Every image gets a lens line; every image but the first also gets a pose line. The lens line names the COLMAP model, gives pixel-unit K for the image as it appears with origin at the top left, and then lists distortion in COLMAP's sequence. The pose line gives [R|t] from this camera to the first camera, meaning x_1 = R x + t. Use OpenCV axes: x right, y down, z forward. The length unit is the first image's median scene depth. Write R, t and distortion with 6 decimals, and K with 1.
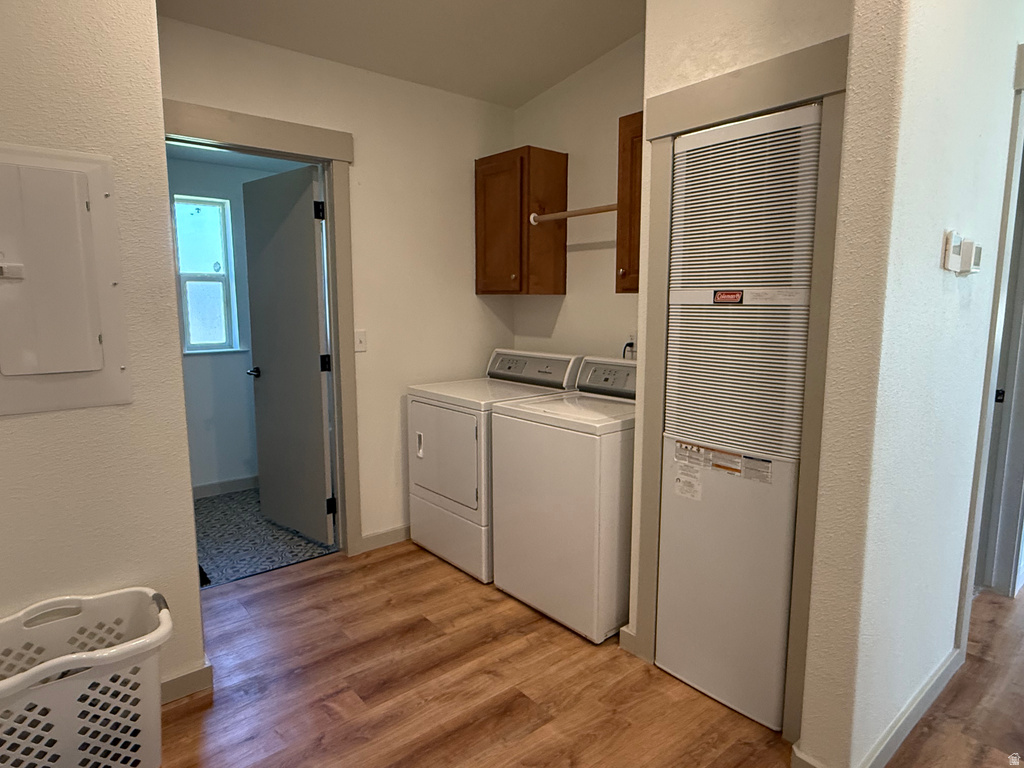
lens RADIAL K [[599.4, 0, 512.0], [0, 599.4, 384.0], [0, 0, 1]] dist [-0.004068, 0.001156]
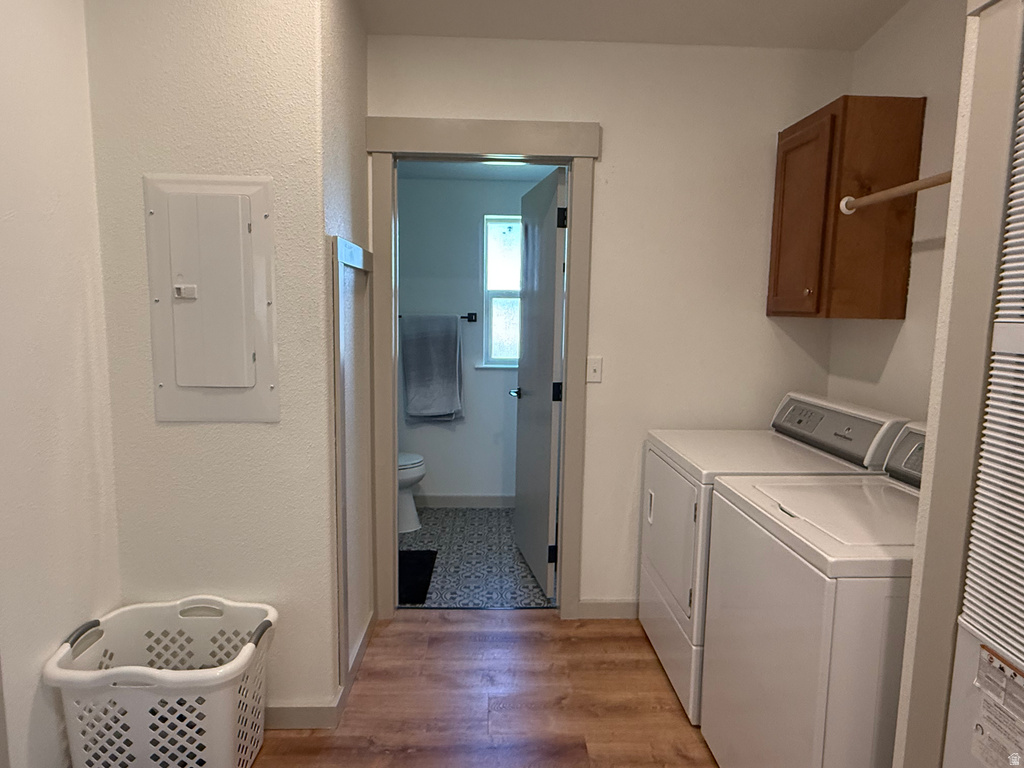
lens RADIAL K [[599.4, 0, 512.0], [0, 599.4, 384.0], [0, 0, 1]] dist [-0.004068, 0.001156]
pose [[0.791514, 0.086564, -0.604990, 0.166147], [-0.100650, 0.994865, 0.010668, -0.049779], [0.602807, 0.052448, 0.796162, 0.267091]]
